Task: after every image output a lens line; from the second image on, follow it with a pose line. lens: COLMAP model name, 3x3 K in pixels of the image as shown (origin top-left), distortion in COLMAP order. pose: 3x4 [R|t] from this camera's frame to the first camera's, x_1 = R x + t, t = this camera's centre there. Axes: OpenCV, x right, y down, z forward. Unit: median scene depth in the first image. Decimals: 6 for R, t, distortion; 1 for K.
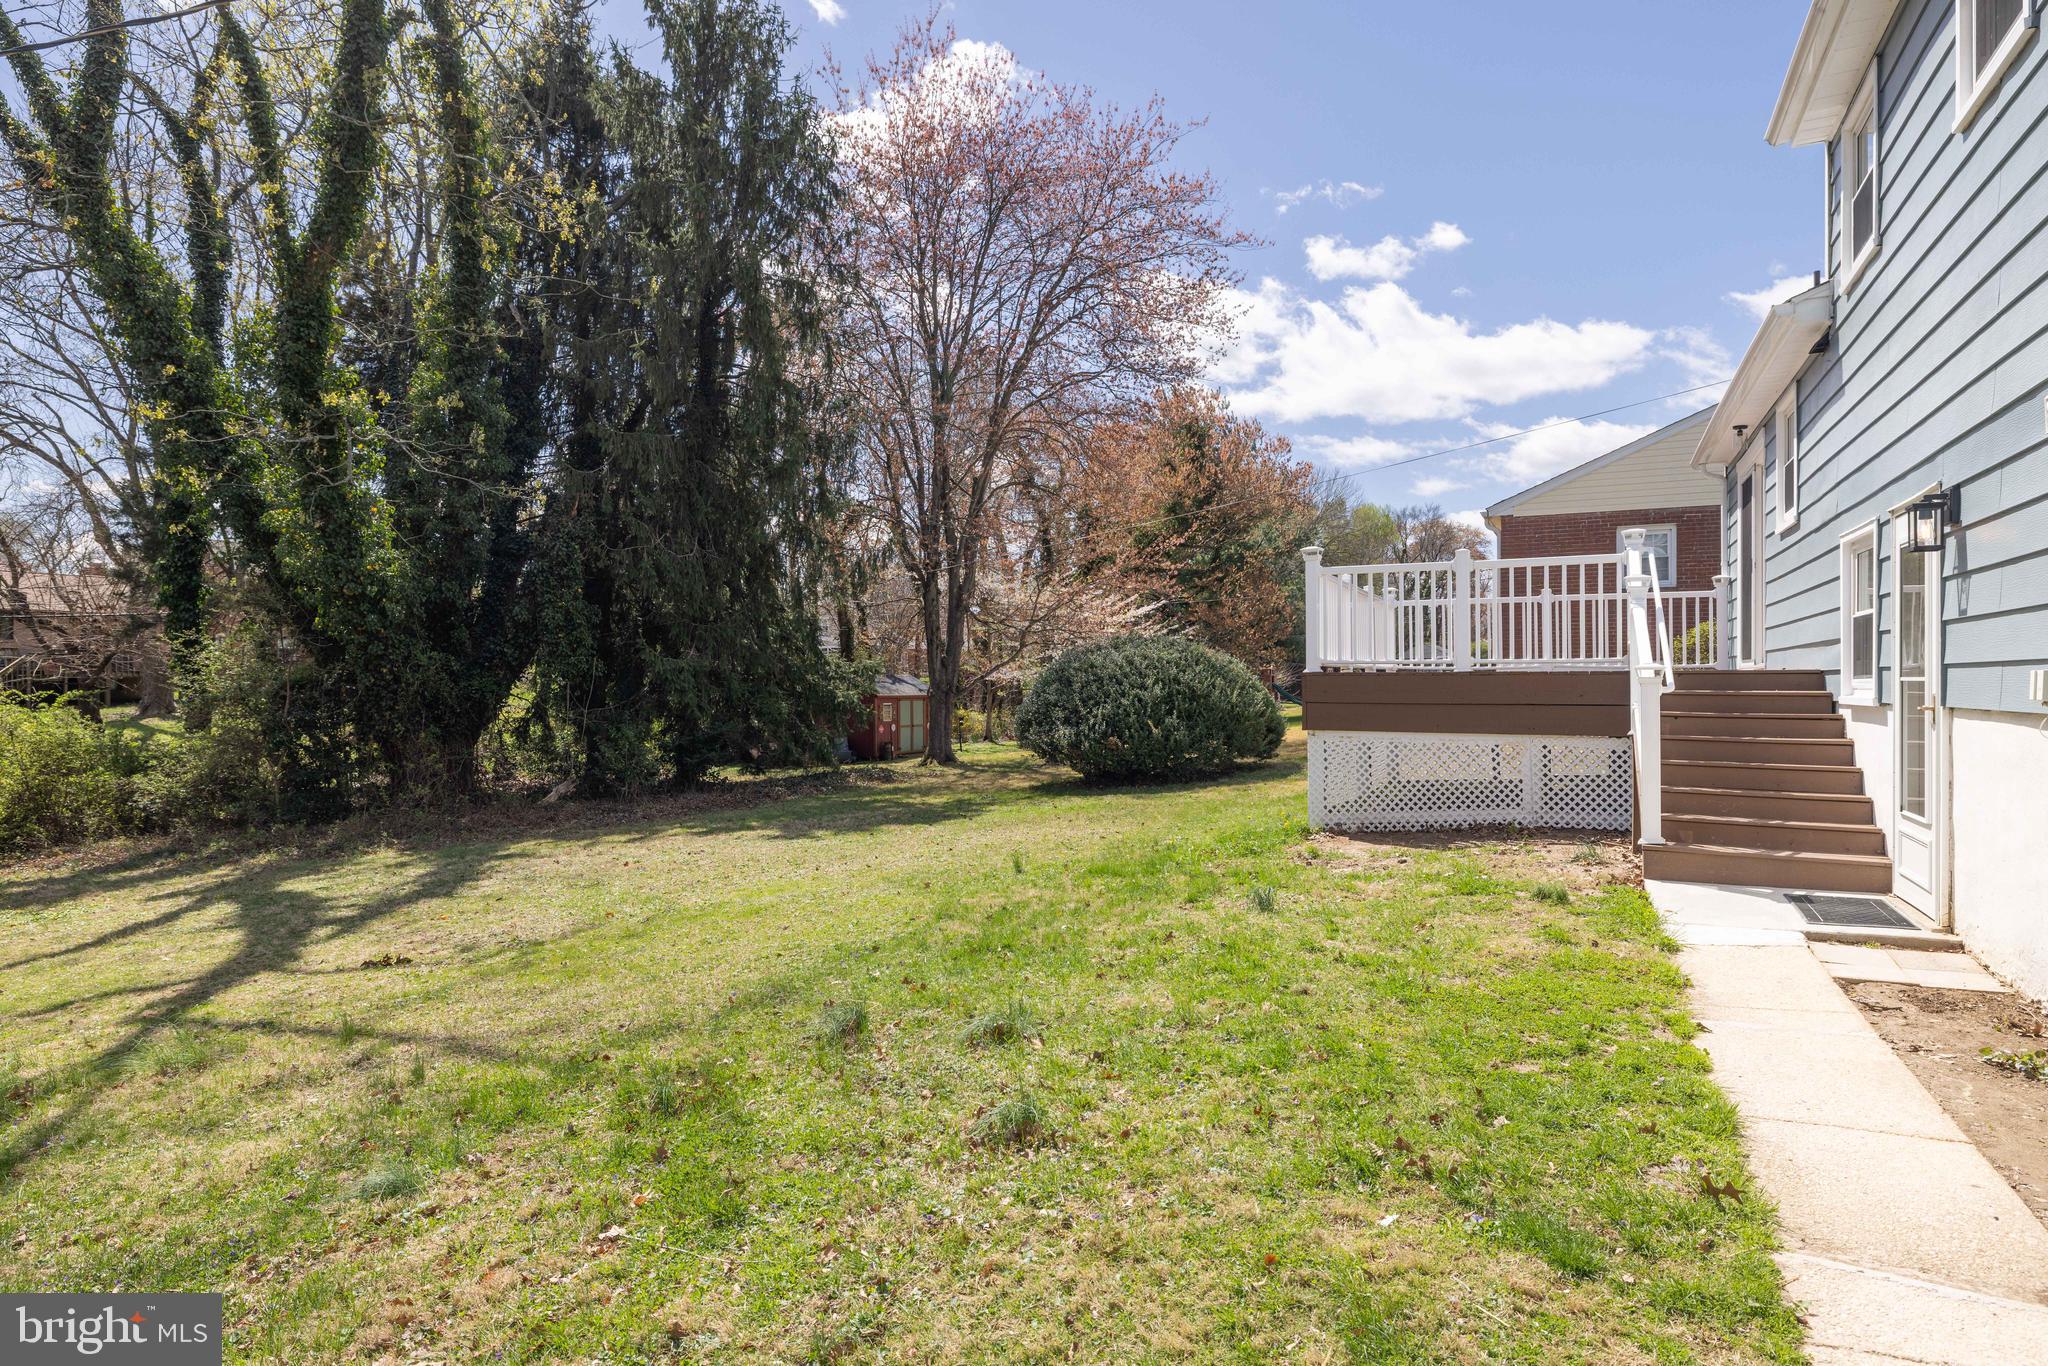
lens RADIAL K [[1146.1, 0, 1020.0], [0, 1146.1, 688.2], [0, 0, 1]] dist [0.000506, 0.001846]
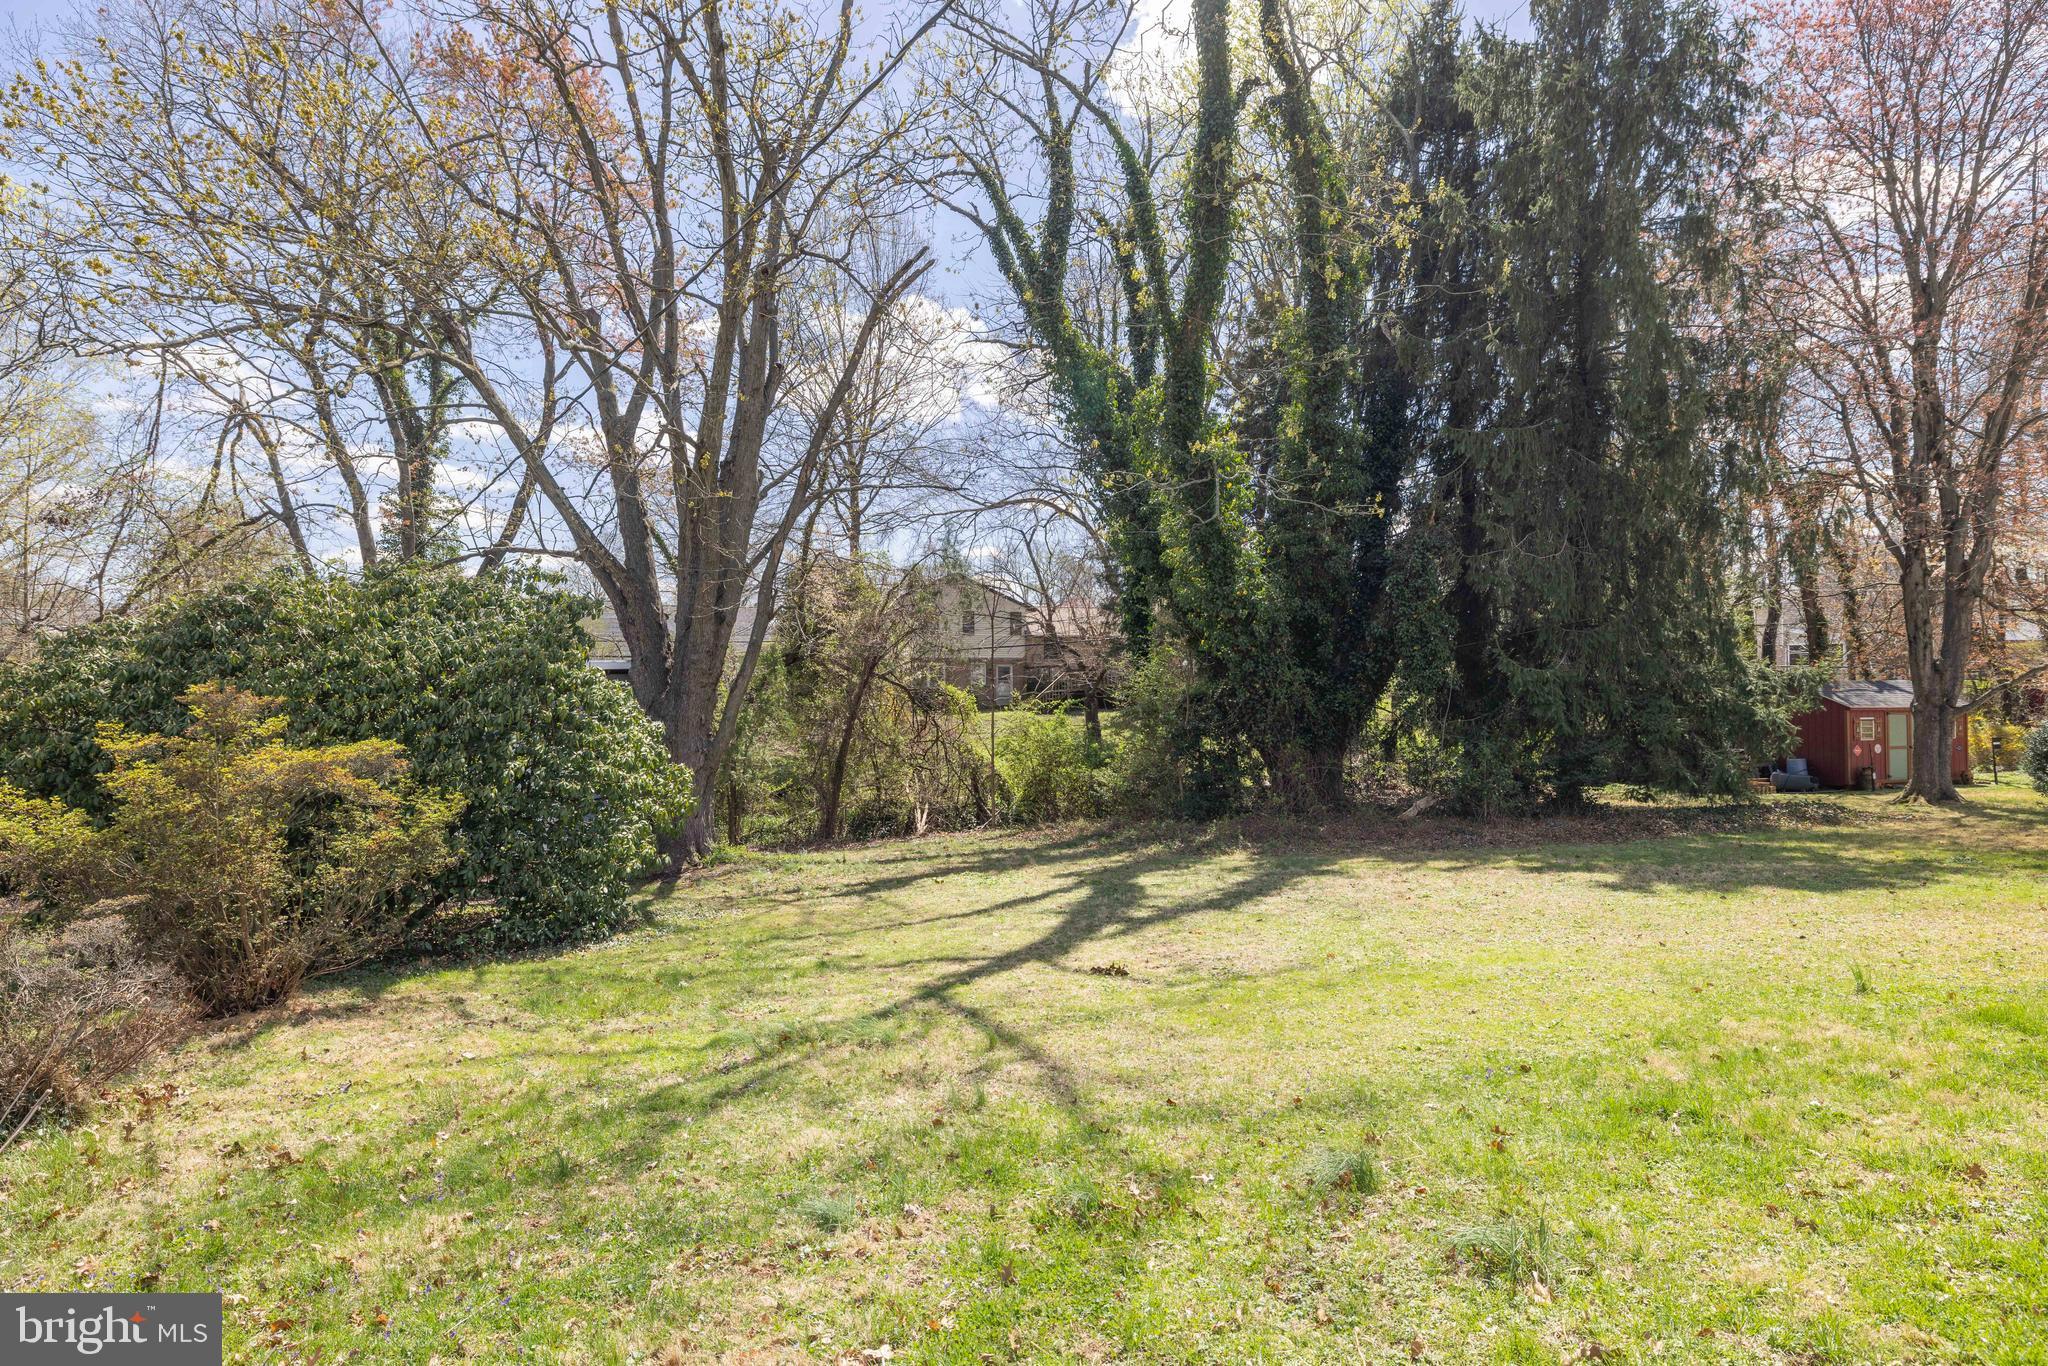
lens RADIAL K [[1146.1, 0, 1008.3], [0, 1146.1, 688.6], [0, 0, 1]] dist [0.000506, 0.001846]
pose [[0.702748, -0.004147, -0.711427, 0.050252], [0.002341, 0.999991, -0.003517, -0.008330], [0.711435, 0.000806, 0.702752, 0.054610]]
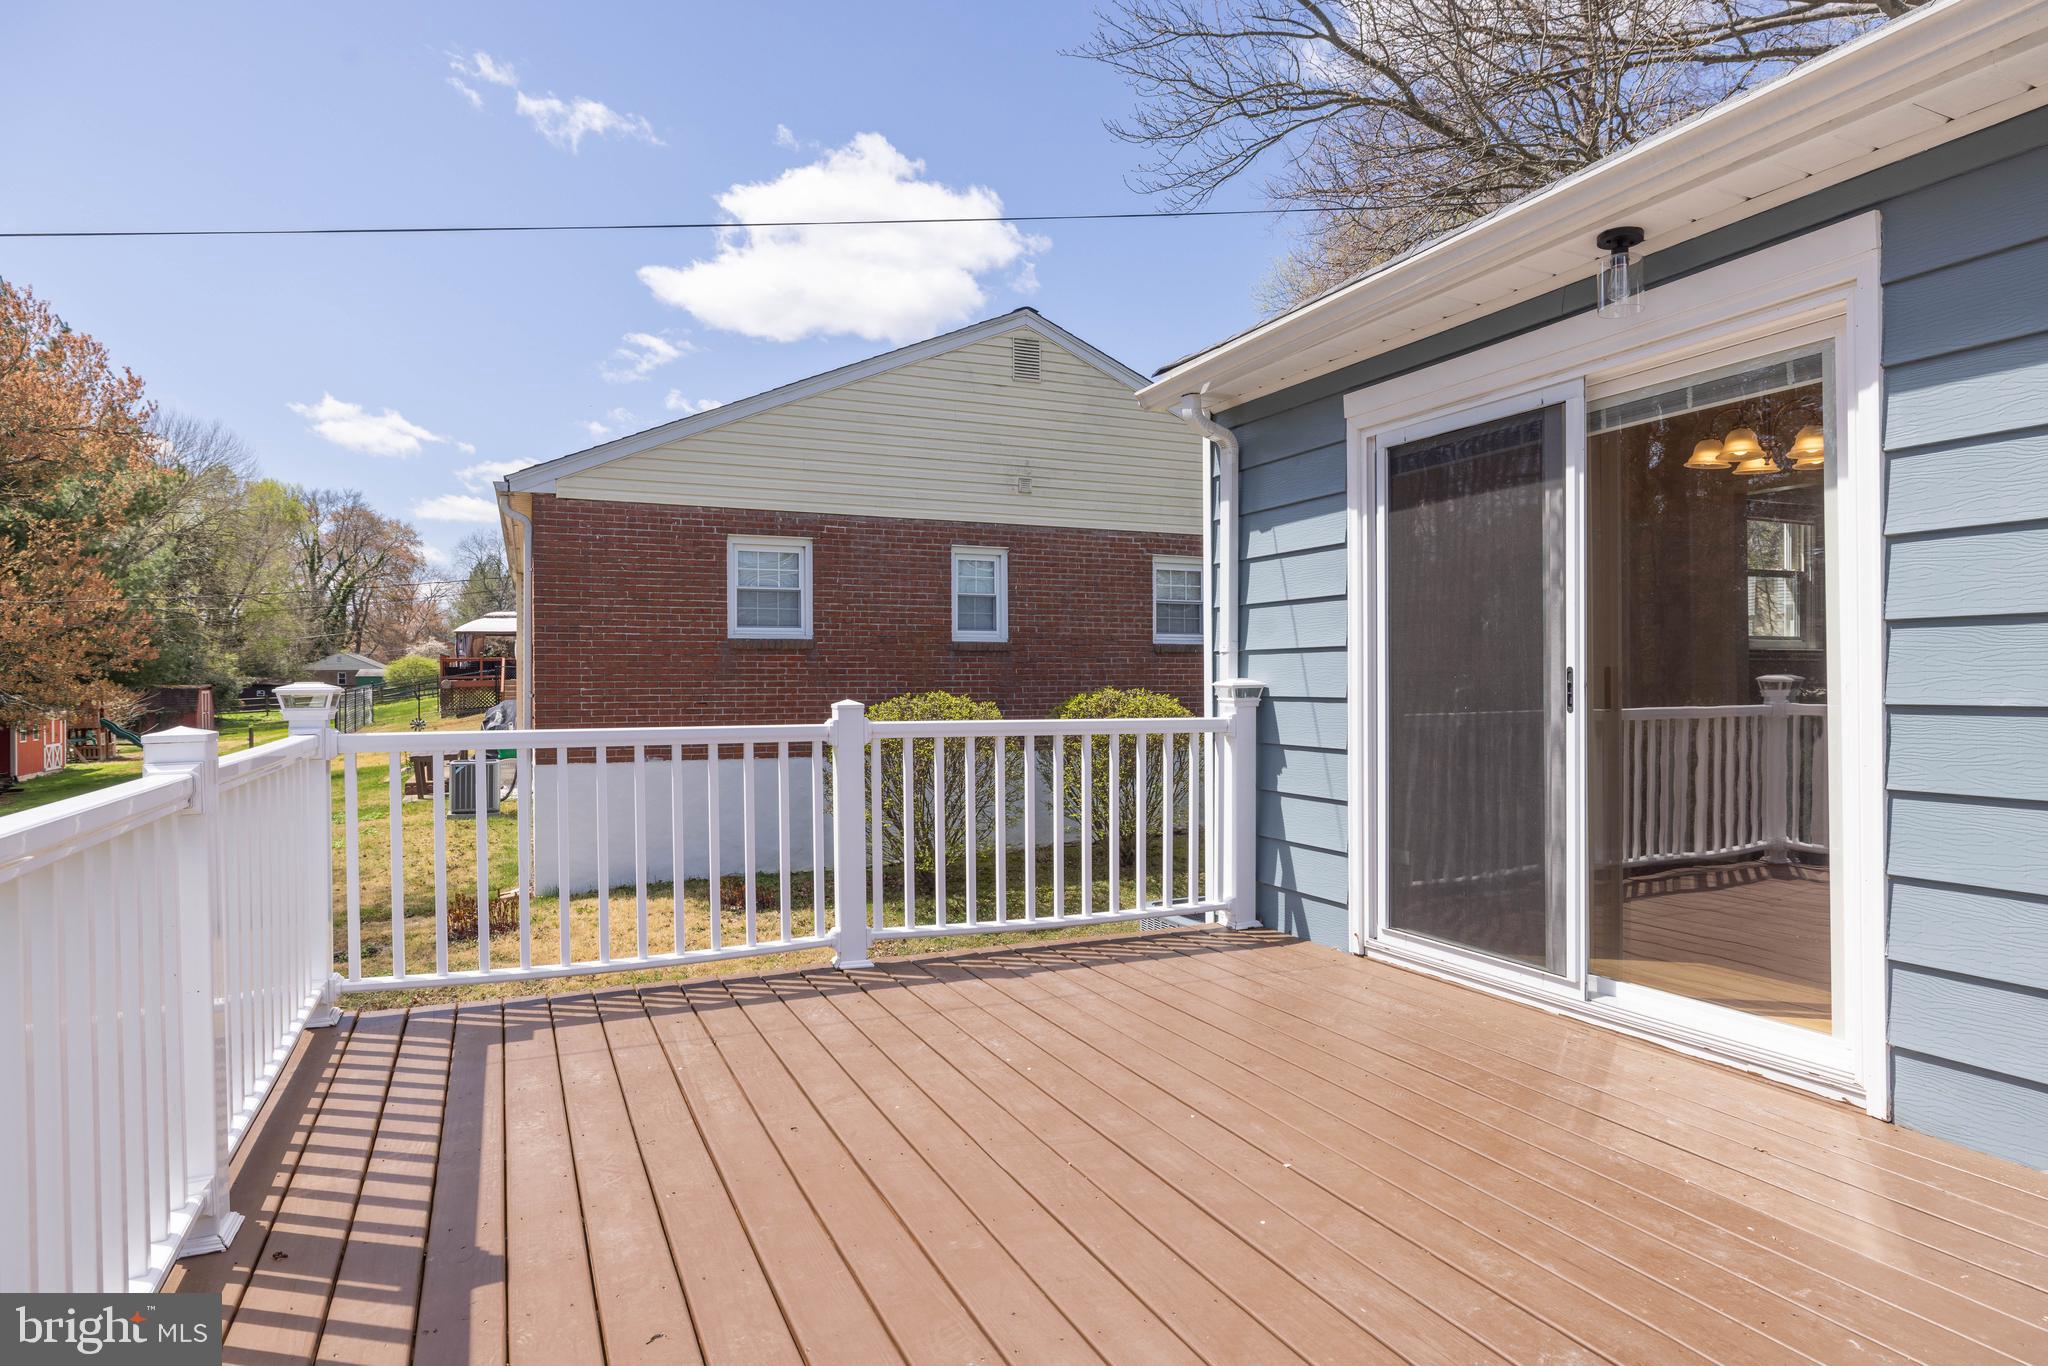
lens RADIAL K [[1146.1, 0, 1017.8], [0, 1146.1, 661.9], [0, 0, 1]] dist [0.000506, 0.001846]
pose [[0.642704, 0.007420, 0.766079, 0.161156], [0.011928, 0.999735, -0.019689, -0.060039], [-0.766022, 0.021792, 0.642445, 0.492646]]
